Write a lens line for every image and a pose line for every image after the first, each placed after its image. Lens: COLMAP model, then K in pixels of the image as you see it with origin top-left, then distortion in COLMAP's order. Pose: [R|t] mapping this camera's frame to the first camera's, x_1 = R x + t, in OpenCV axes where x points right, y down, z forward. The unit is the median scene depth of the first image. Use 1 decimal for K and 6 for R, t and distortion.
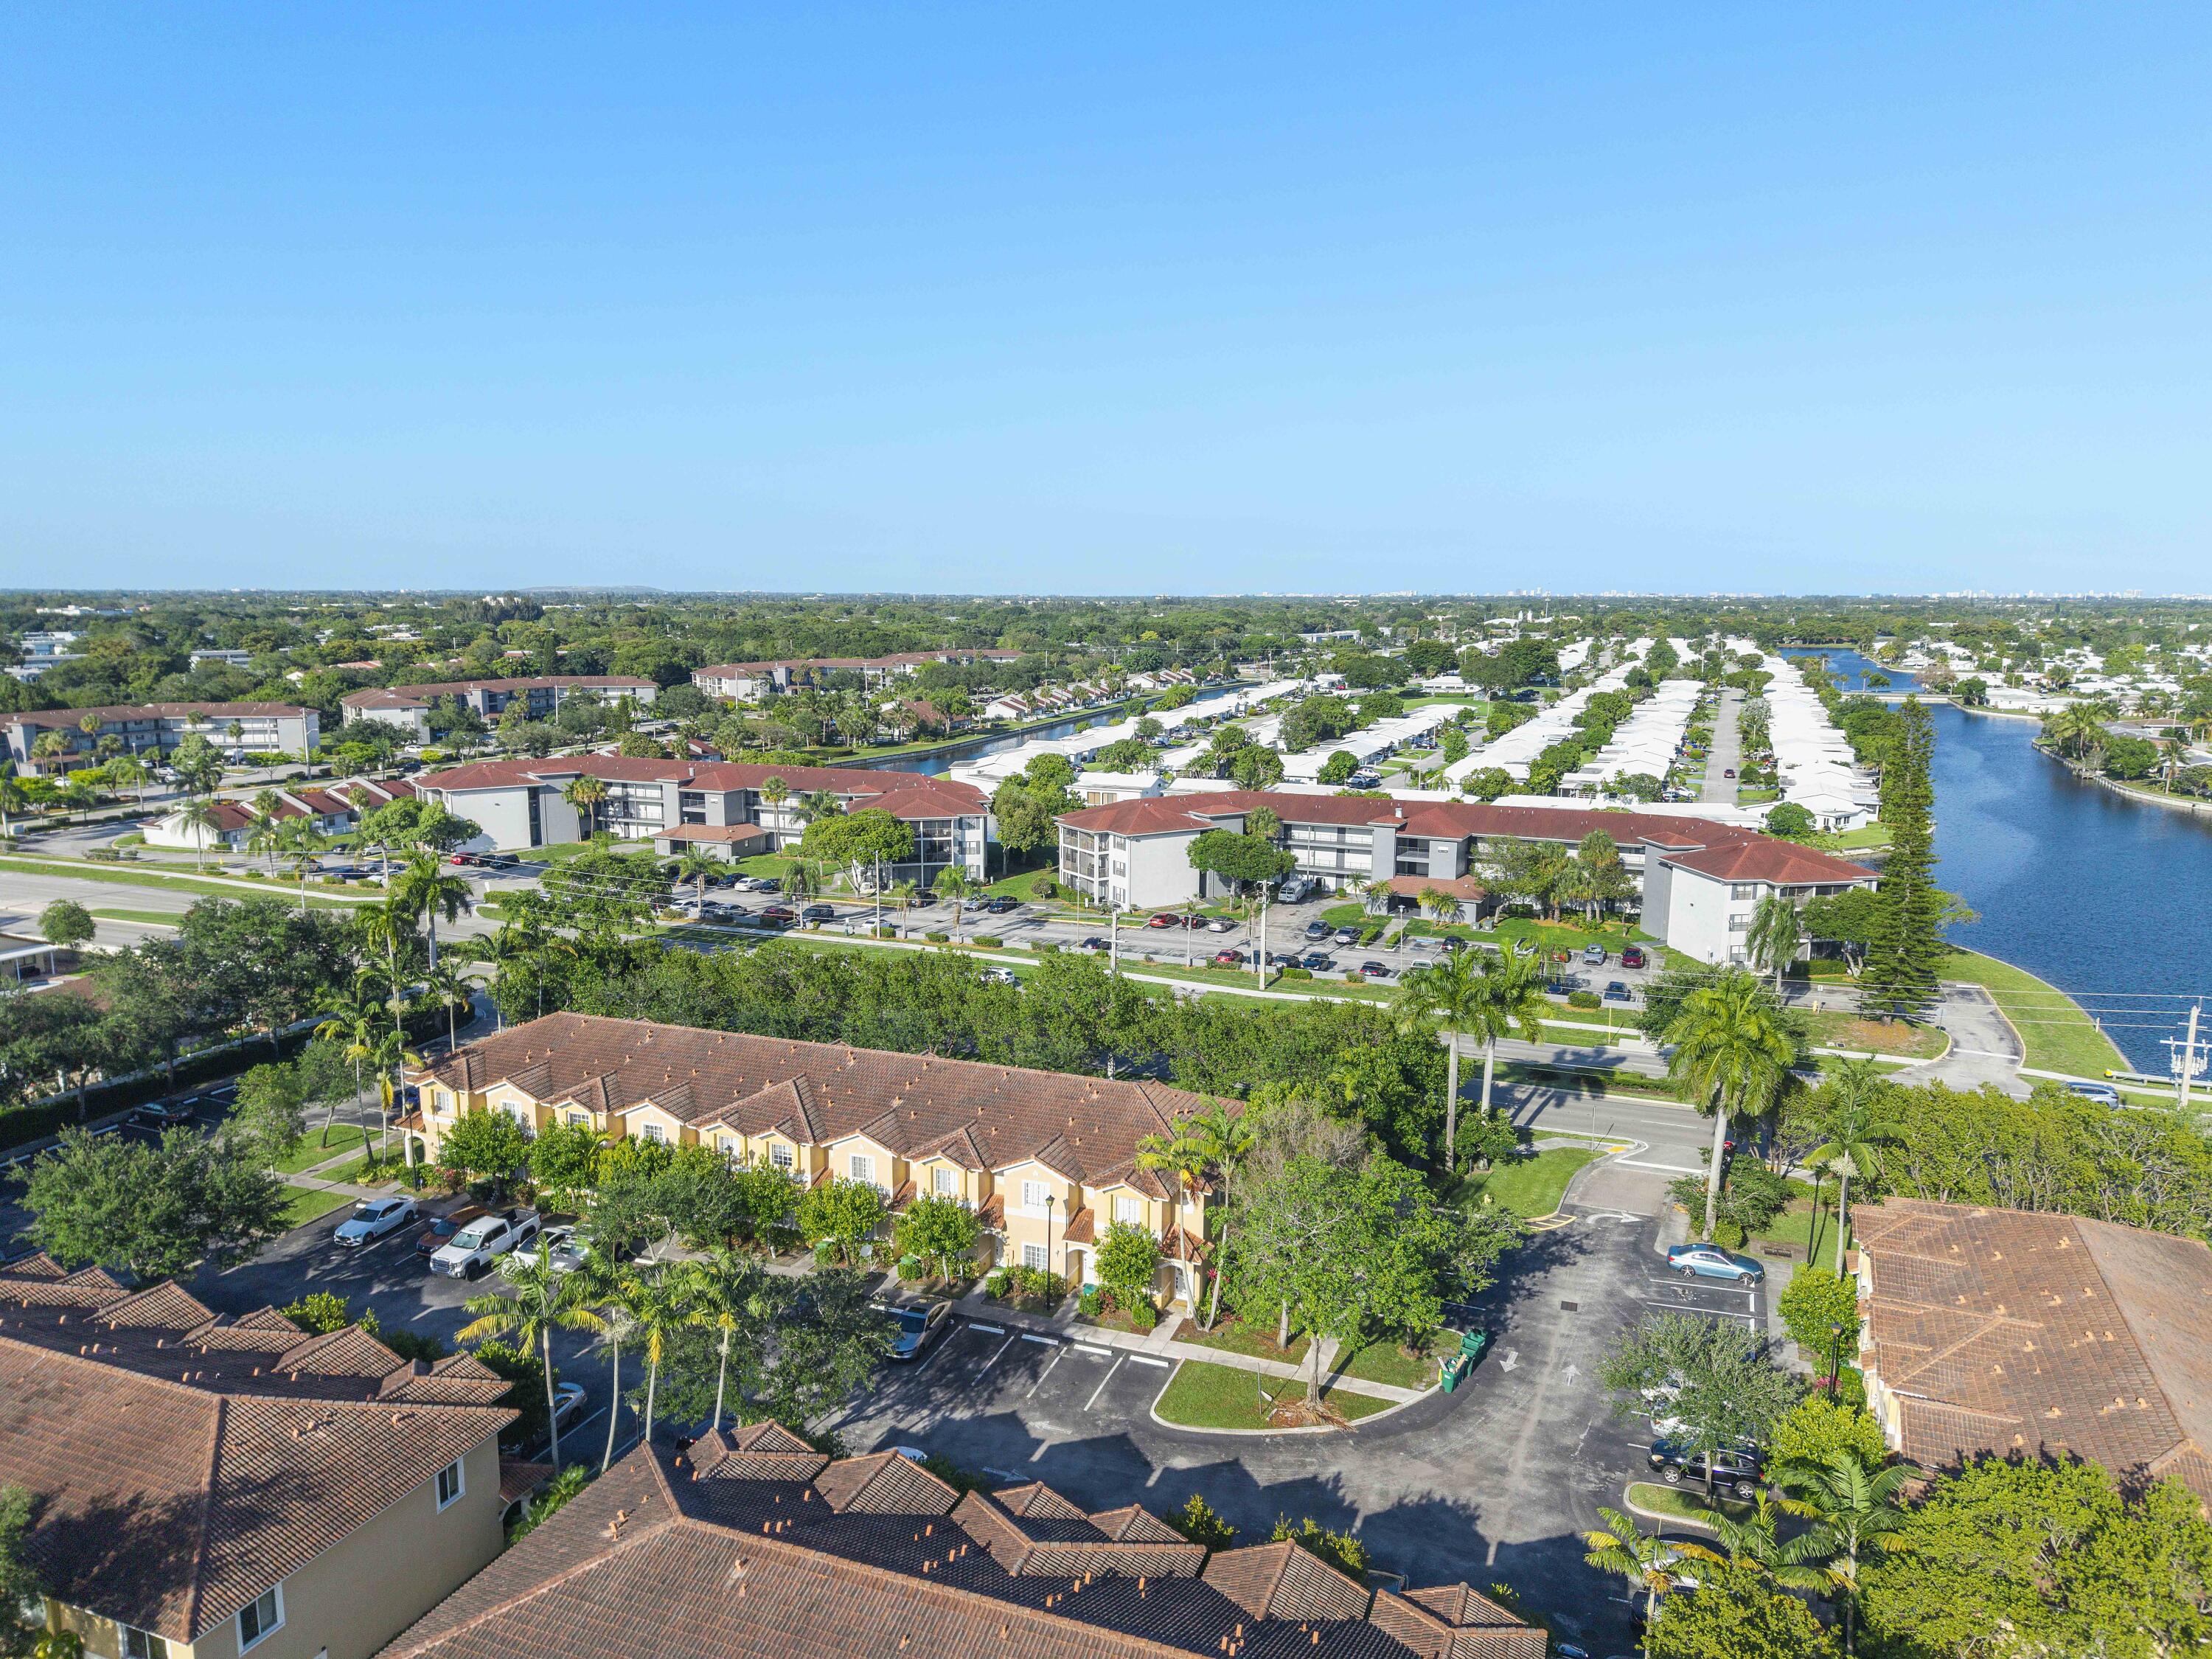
lens RADIAL K [[1509.7, 0, 1092.9], [0, 1509.7, 832.7], [0, 0, 1]] dist [0.013356, -0.003815]
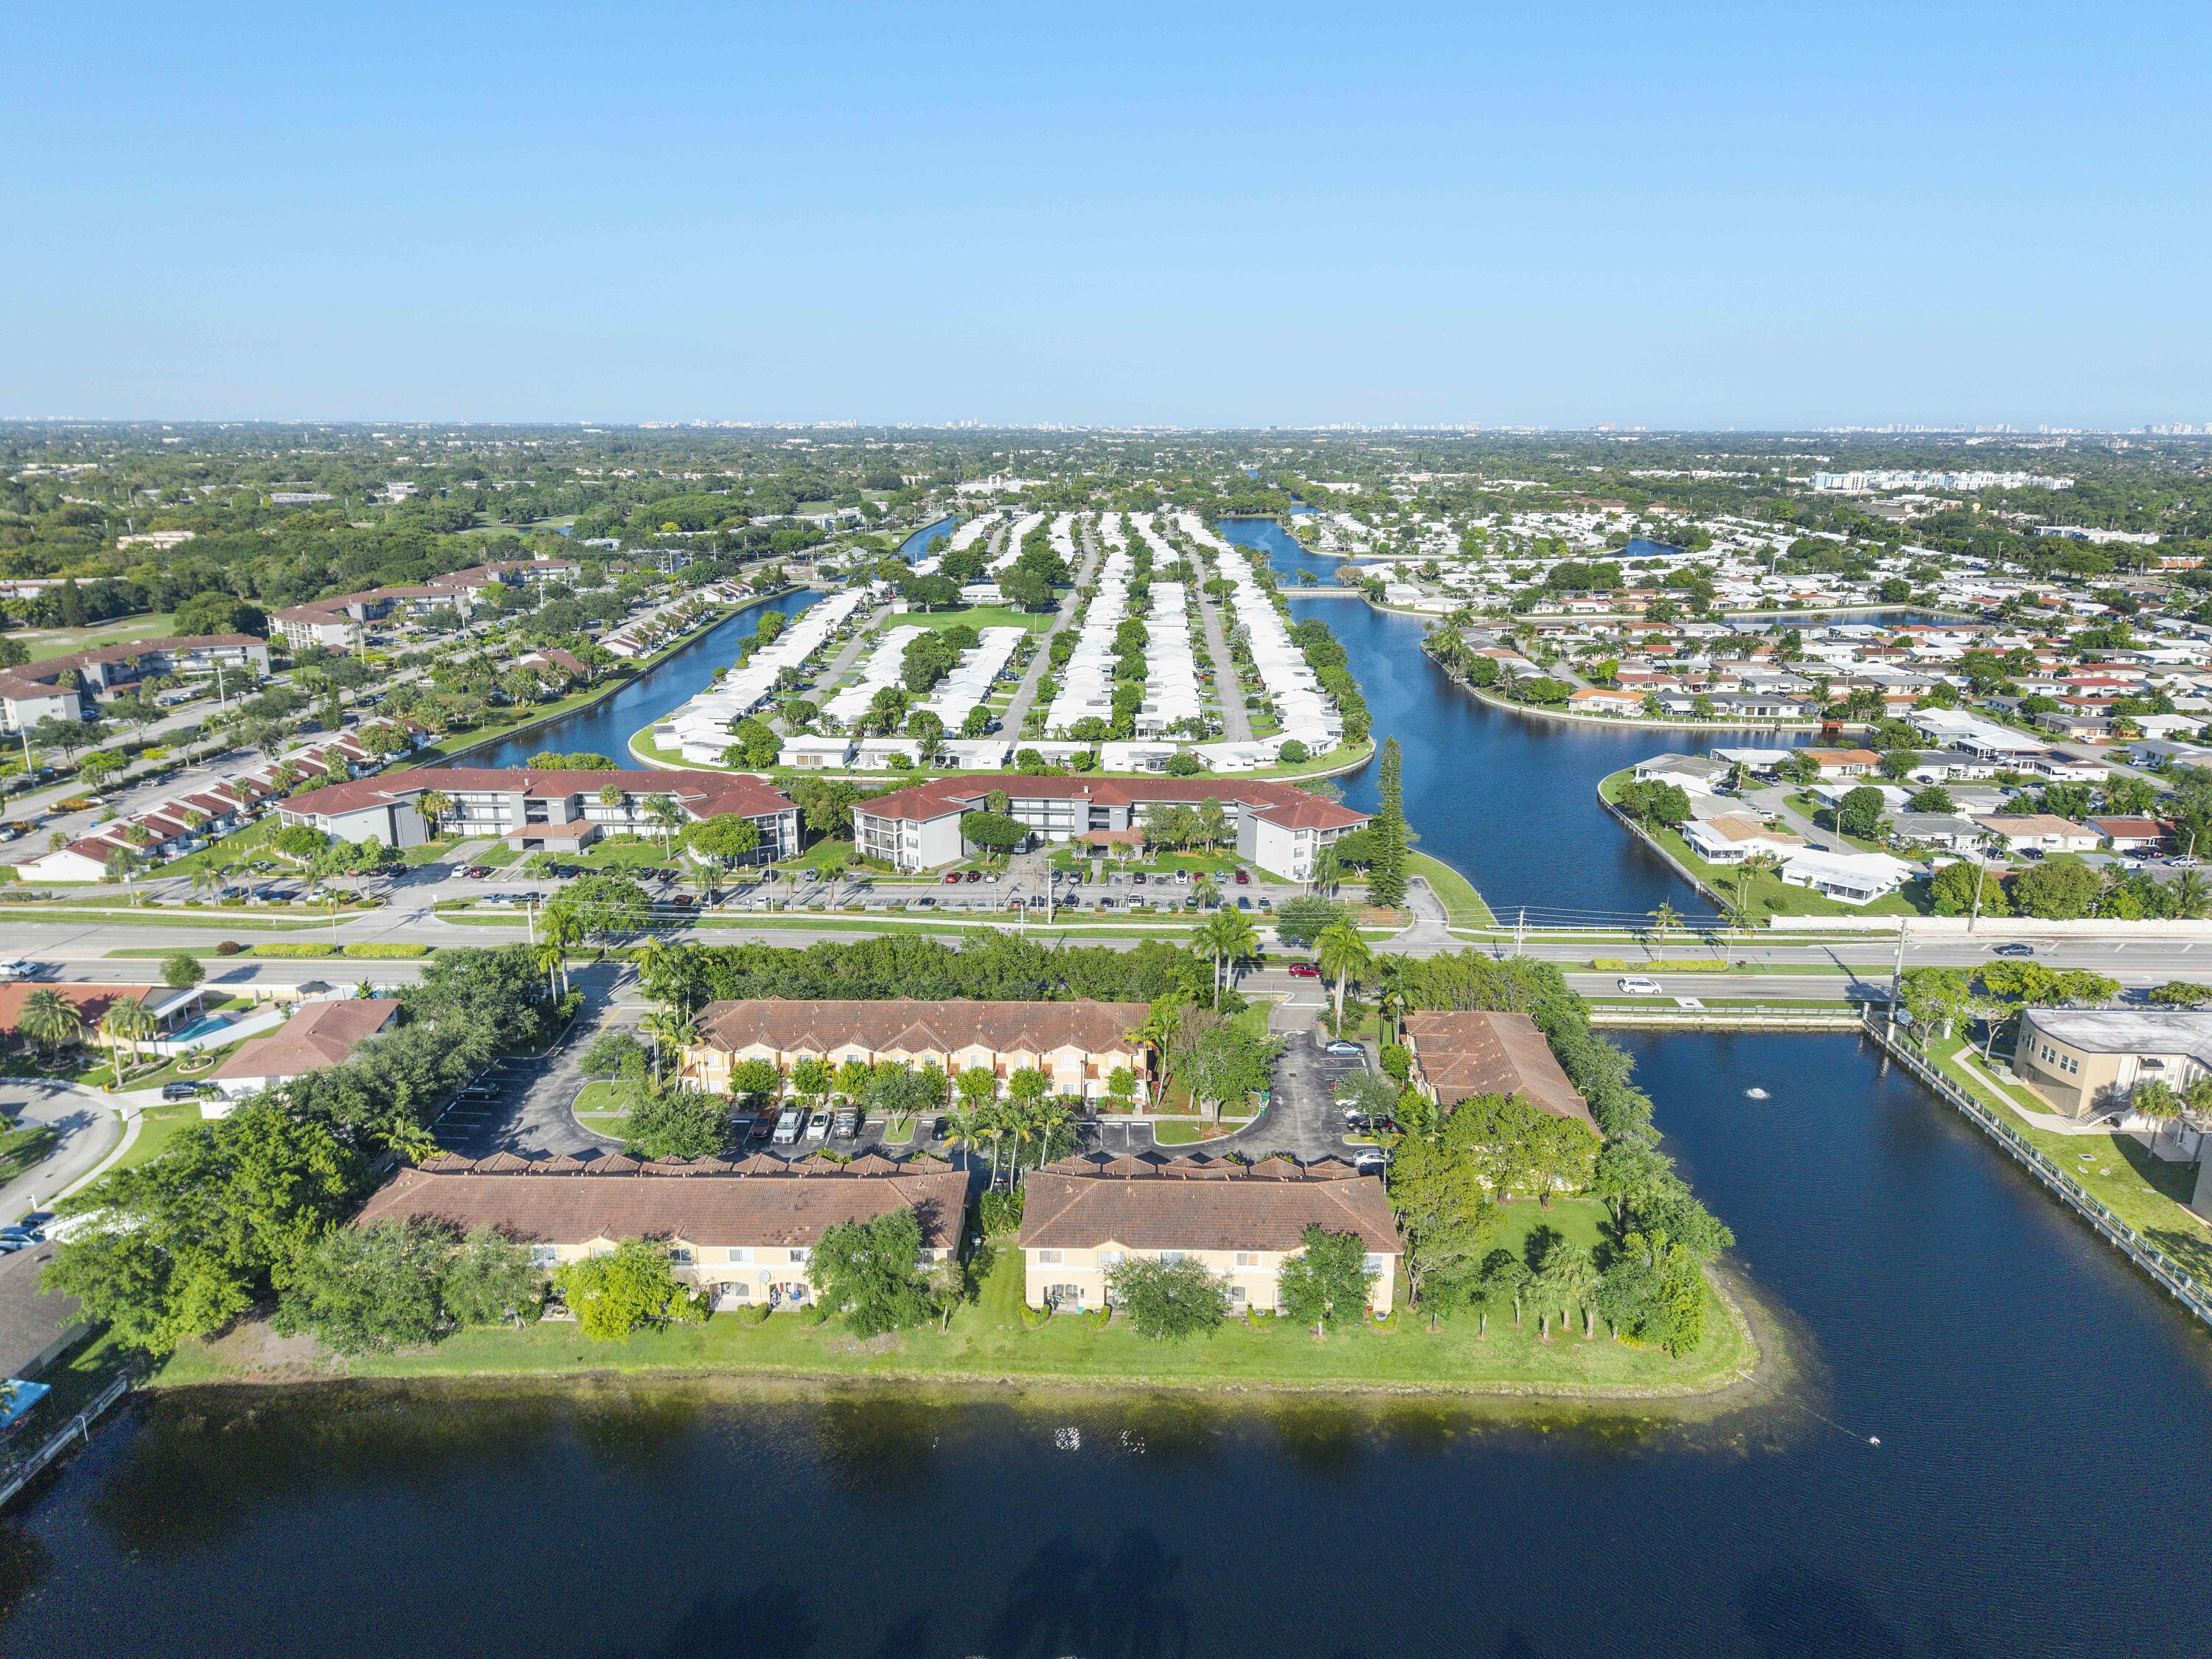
lens RADIAL K [[1527.9, 0, 1081.7], [0, 1527.9, 832.1], [0, 0, 1]] dist [0.074513, -0.123721]
pose [[0.937616, -0.092857, 0.335043, -0.567440], [0.056011, 0.991430, 0.118026, -0.266585], [-0.343131, -0.091897, 0.934781, -0.794368]]
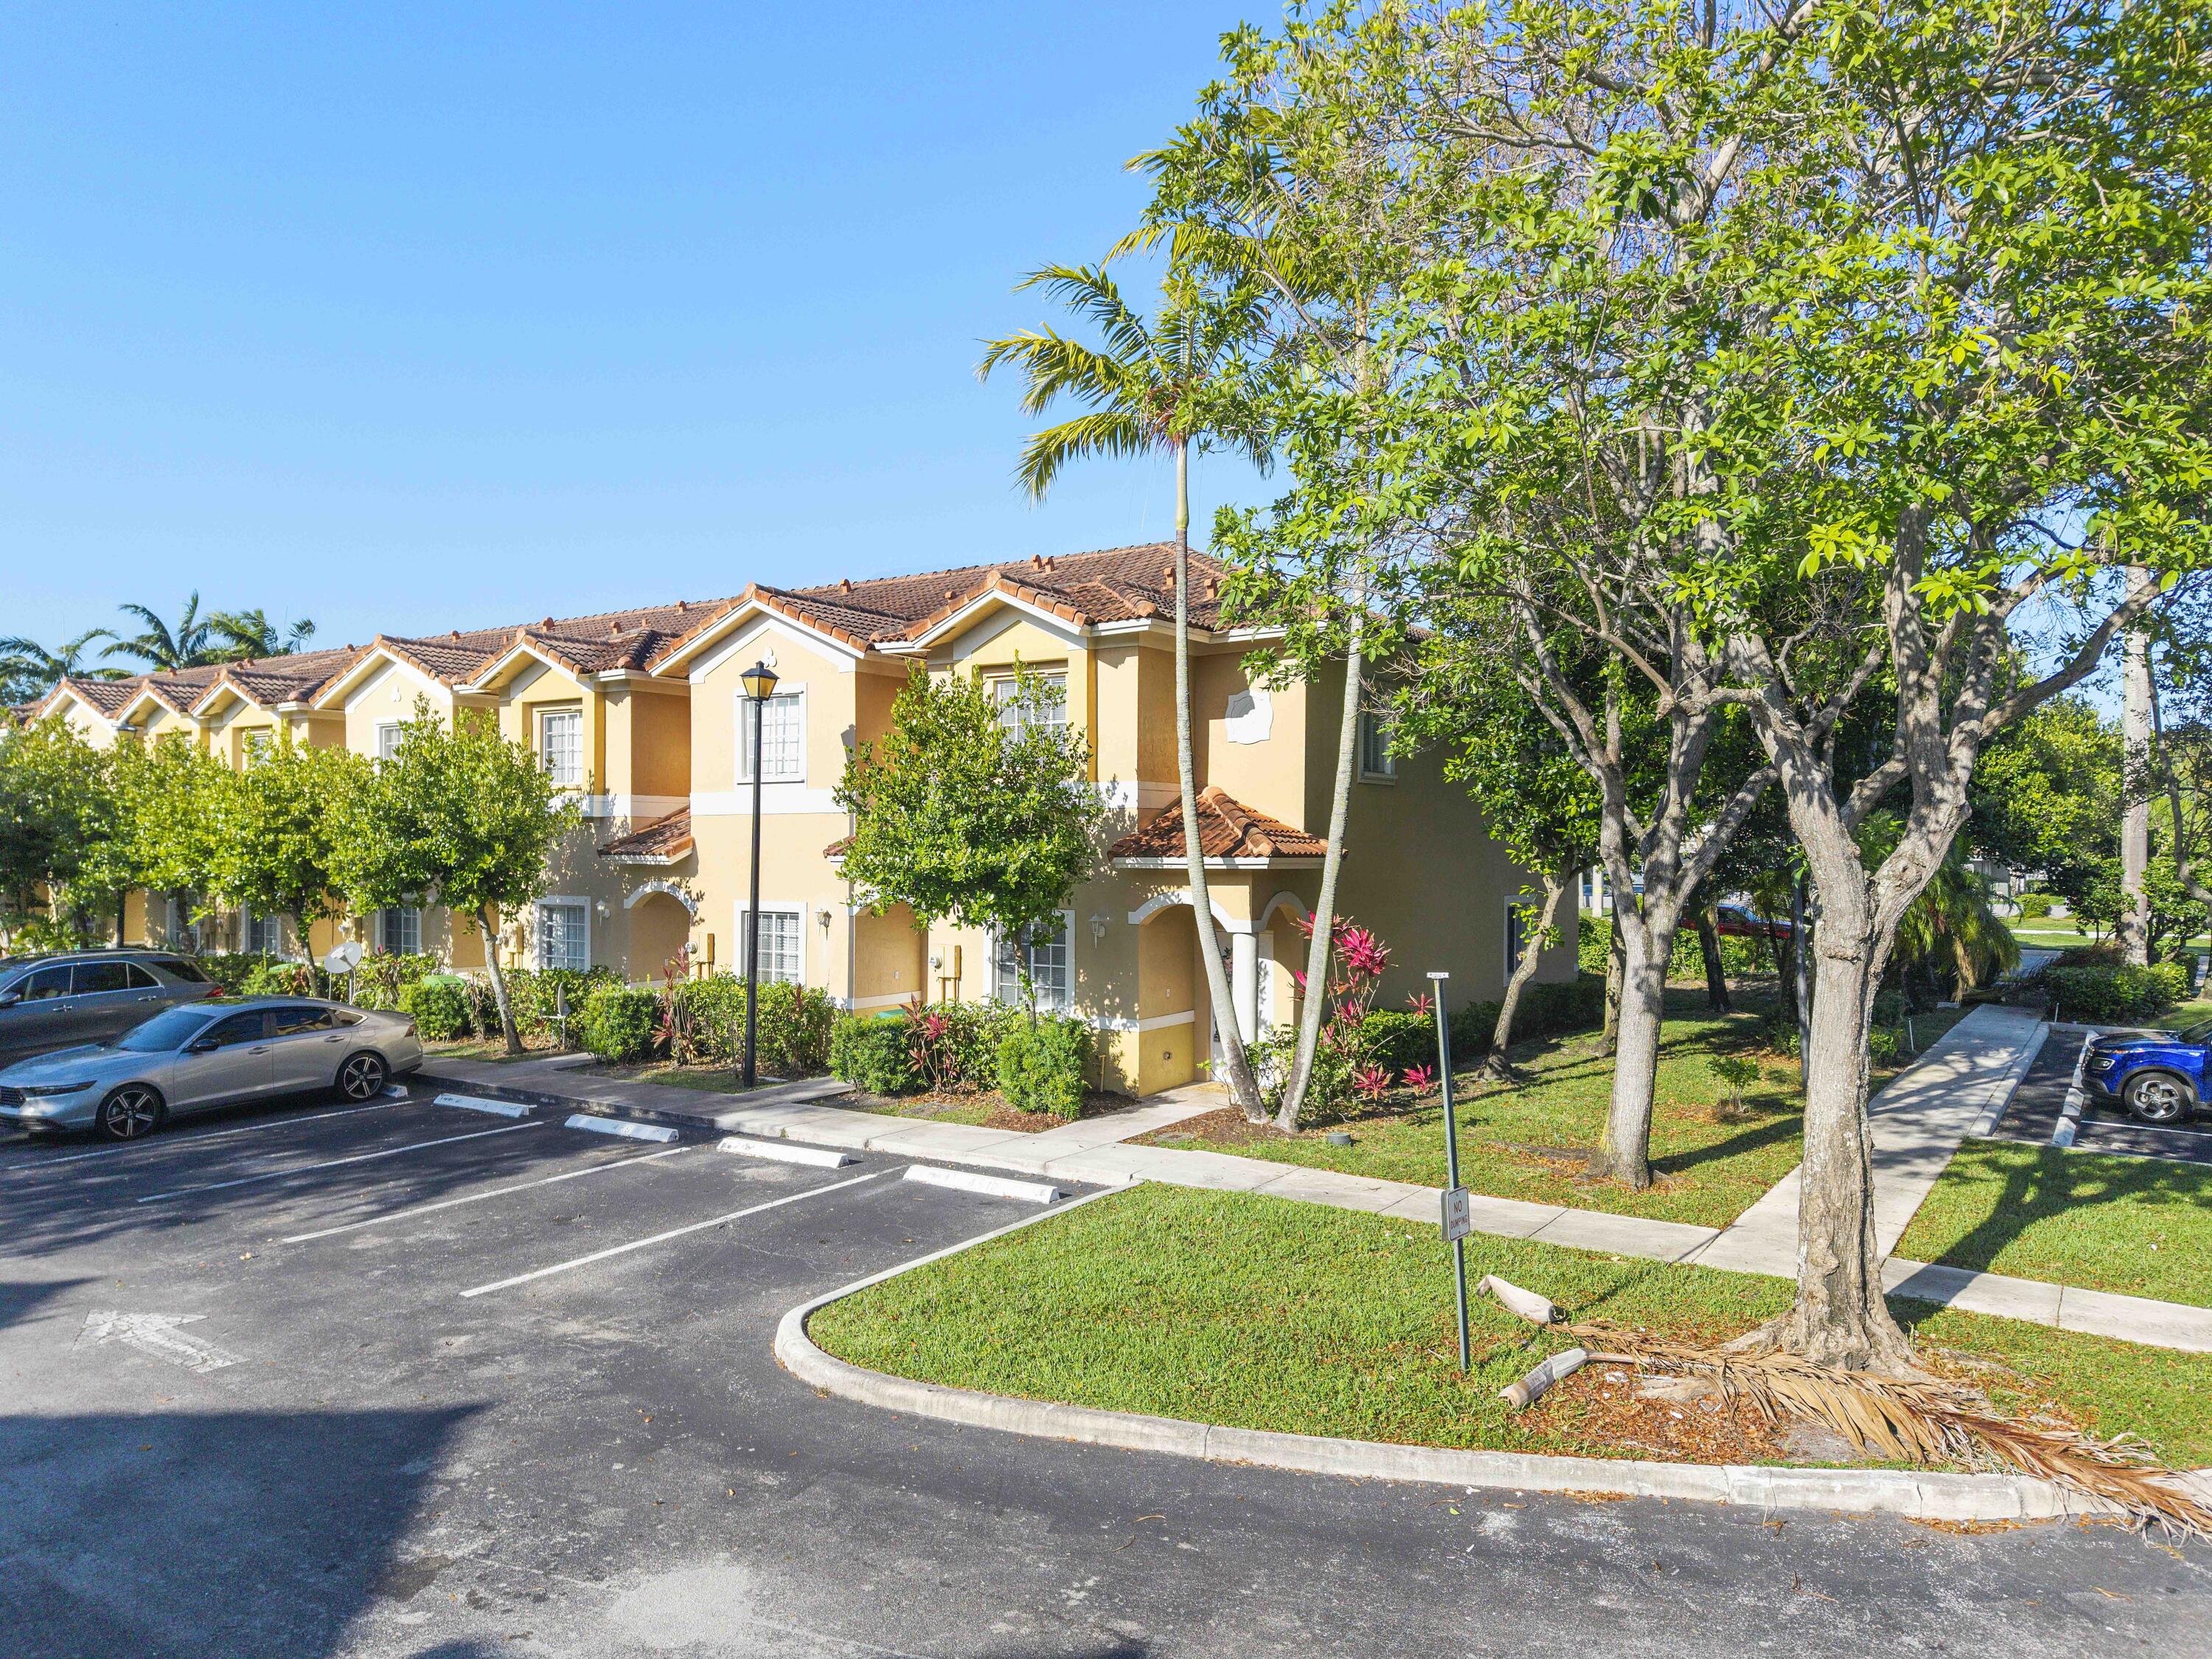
lens RADIAL K [[1509.7, 0, 1092.9], [0, 1509.7, 832.7], [0, 0, 1]] dist [0.013356, -0.003815]
pose [[0.976599, -0.002038, -0.215058, 0.072474], [-0.034756, 0.985316, -0.167167, 0.243904], [0.212241, 0.170730, 0.962188, 0.573626]]
